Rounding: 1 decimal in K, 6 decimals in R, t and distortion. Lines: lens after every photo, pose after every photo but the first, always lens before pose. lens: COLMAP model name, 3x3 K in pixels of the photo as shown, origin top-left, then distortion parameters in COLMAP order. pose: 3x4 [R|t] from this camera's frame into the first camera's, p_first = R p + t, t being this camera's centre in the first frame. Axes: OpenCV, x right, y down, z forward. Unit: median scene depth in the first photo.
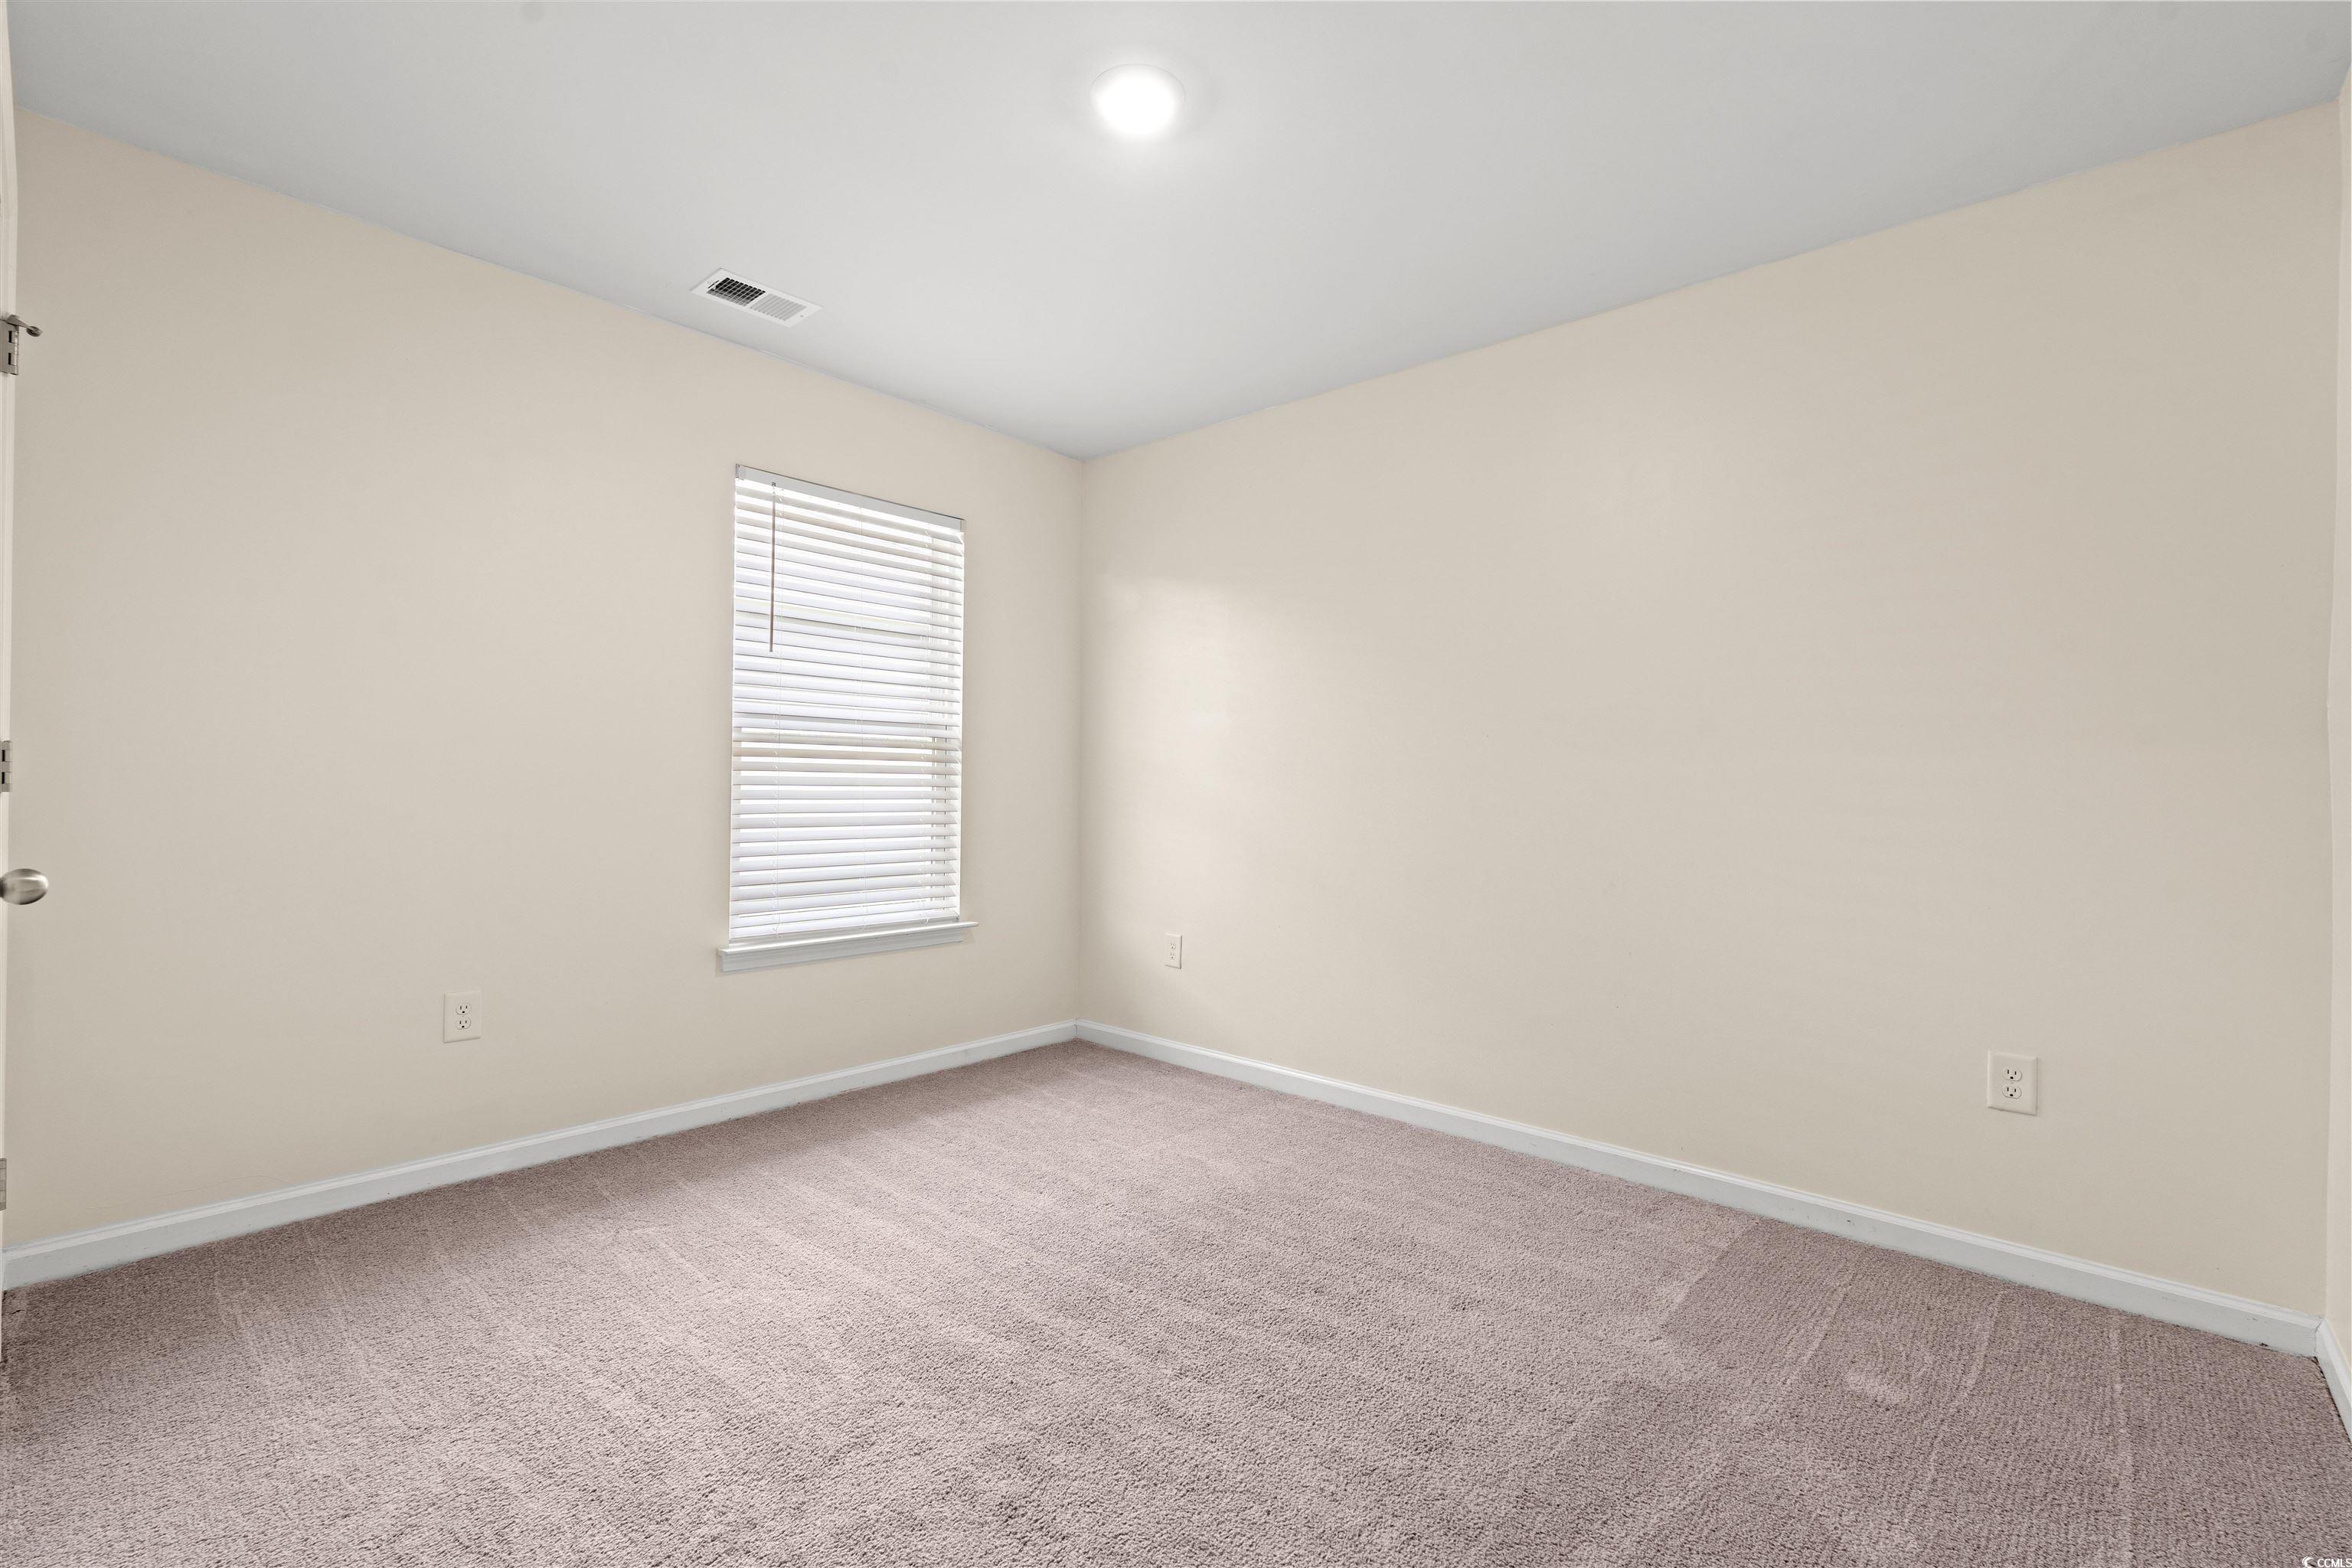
lens RADIAL K [[1011.2, 0, 1179.7], [0, 1011.2, 787.3], [0, 0, 1]] dist [-0.002832, -0.000647]
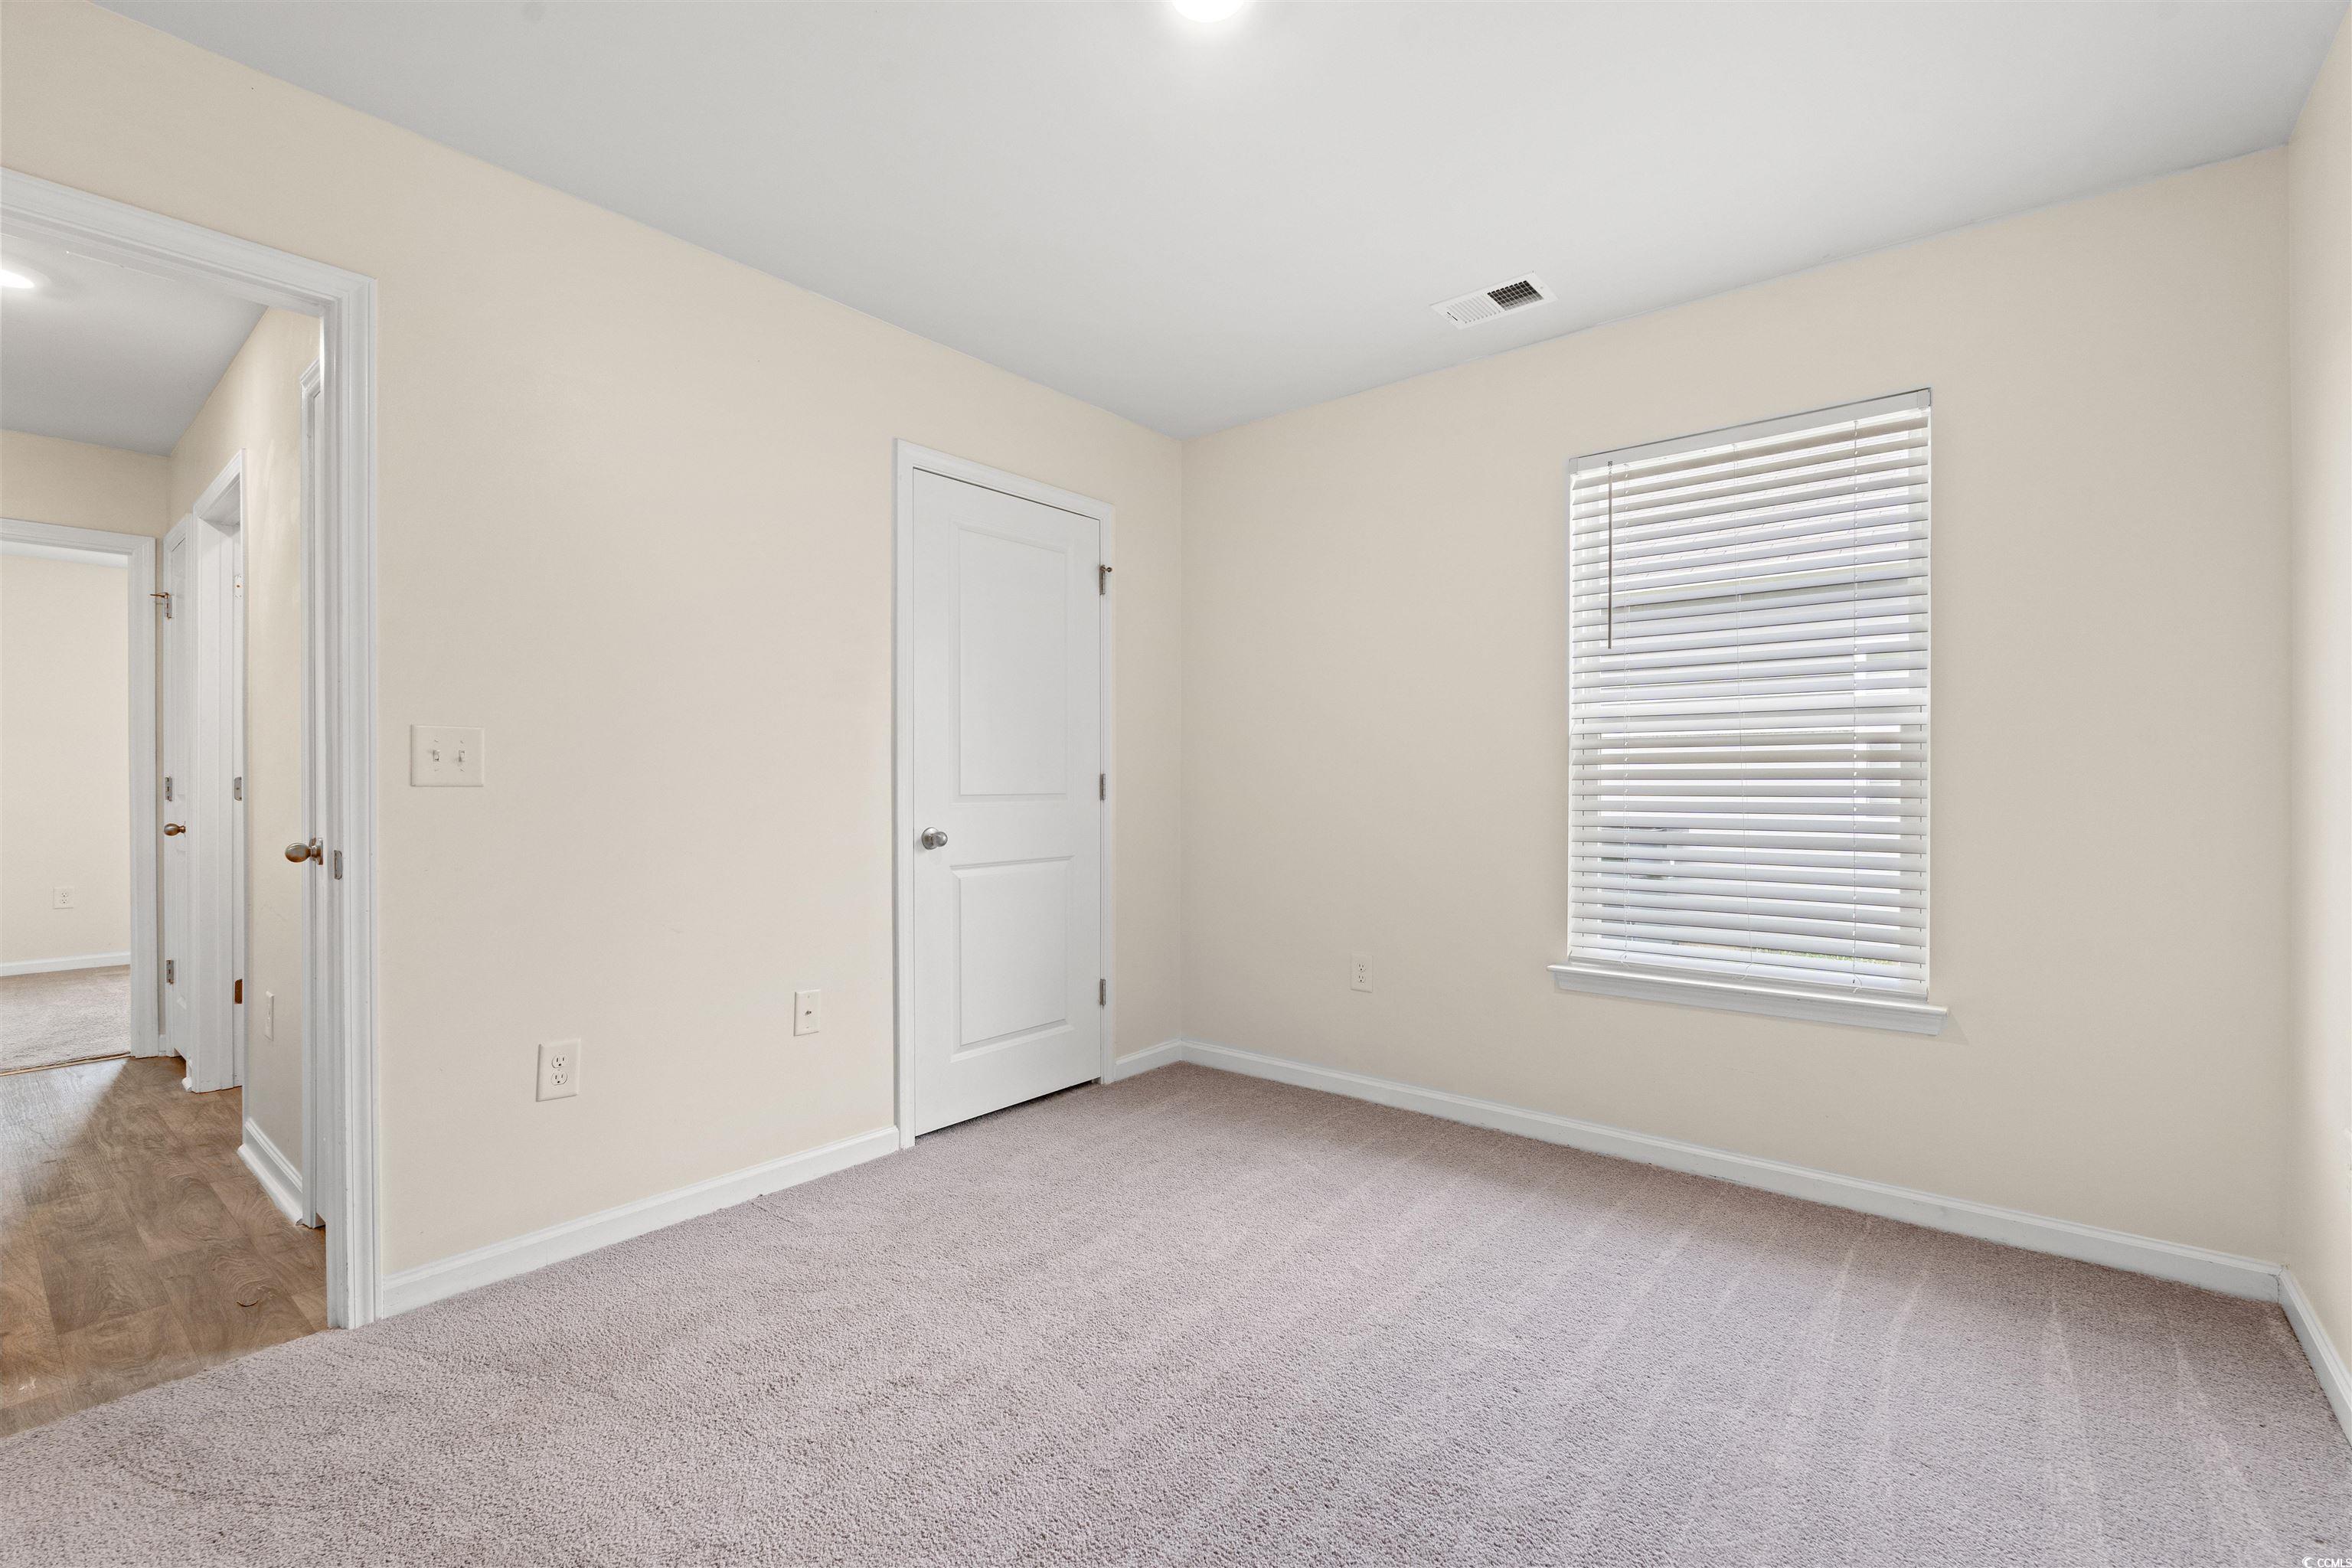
lens RADIAL K [[1011.2, 0, 1182.3], [0, 1011.2, 791.7], [0, 0, 1]] dist [-0.002832, -0.000647]
pose [[0.058745, -0.010447, -0.998218, 0.486997], [-0.006701, 0.999919, -0.010859, 0.007469], [0.998251, 0.007327, 0.058670, 0.576797]]
